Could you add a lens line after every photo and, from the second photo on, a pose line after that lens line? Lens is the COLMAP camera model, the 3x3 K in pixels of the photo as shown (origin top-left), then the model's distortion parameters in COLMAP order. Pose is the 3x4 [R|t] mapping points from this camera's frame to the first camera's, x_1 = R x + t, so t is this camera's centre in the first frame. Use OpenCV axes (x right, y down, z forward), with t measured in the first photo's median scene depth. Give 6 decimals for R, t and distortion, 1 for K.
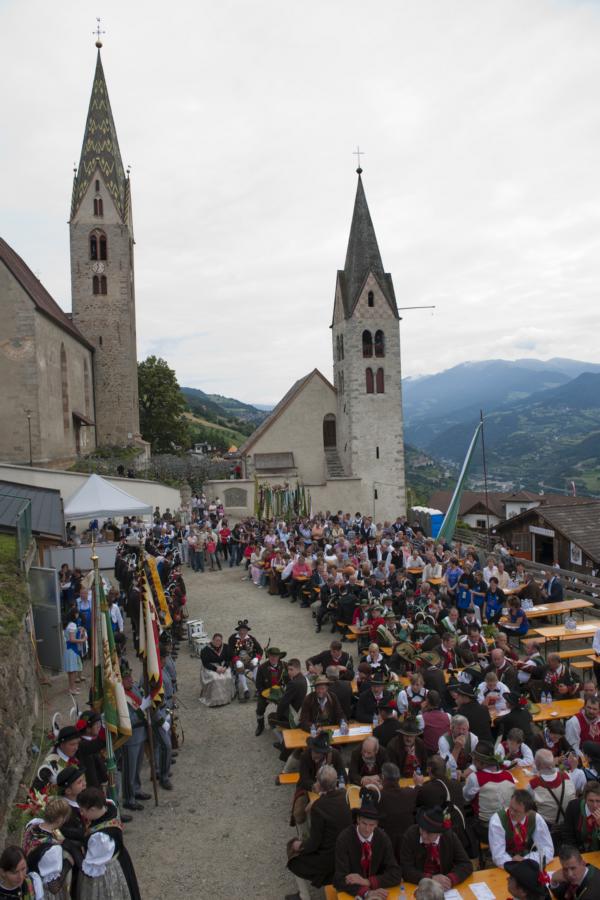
lens RADIAL K [[615.7, 0, 299.2], [0, 615.7, 450.7], [0, 0, 1]] dist [-0.048693, 0.001237]
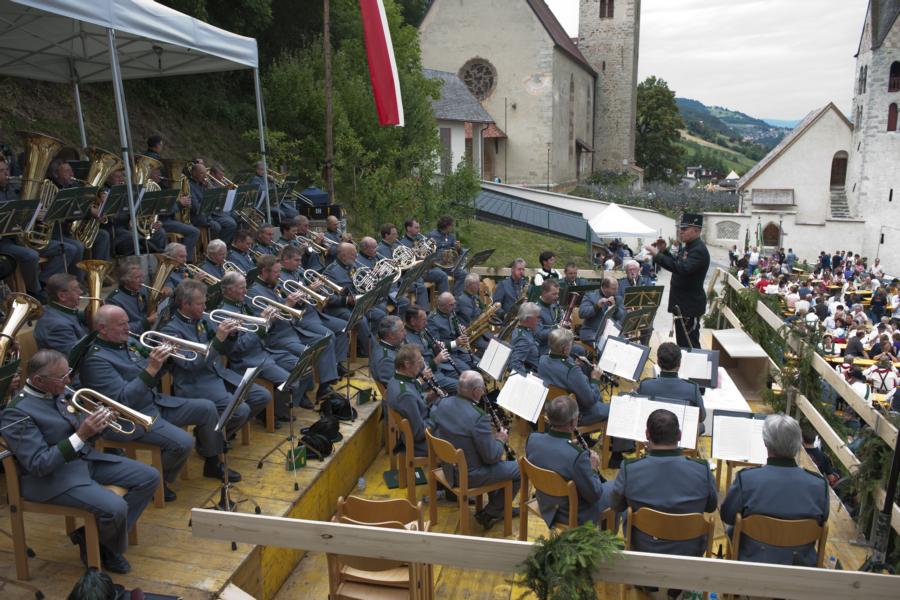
lens RADIAL K [[675.6, 0, 445.5], [0, 675.6, 302.2], [0, 0, 1]] dist [-0.036814, -0.004019]
pose [[0.874391, 0.126467, -0.468451, 0.022504], [-0.034239, 0.979111, 0.200421, -0.014124], [0.484013, -0.159207, 0.860456, -0.202146]]
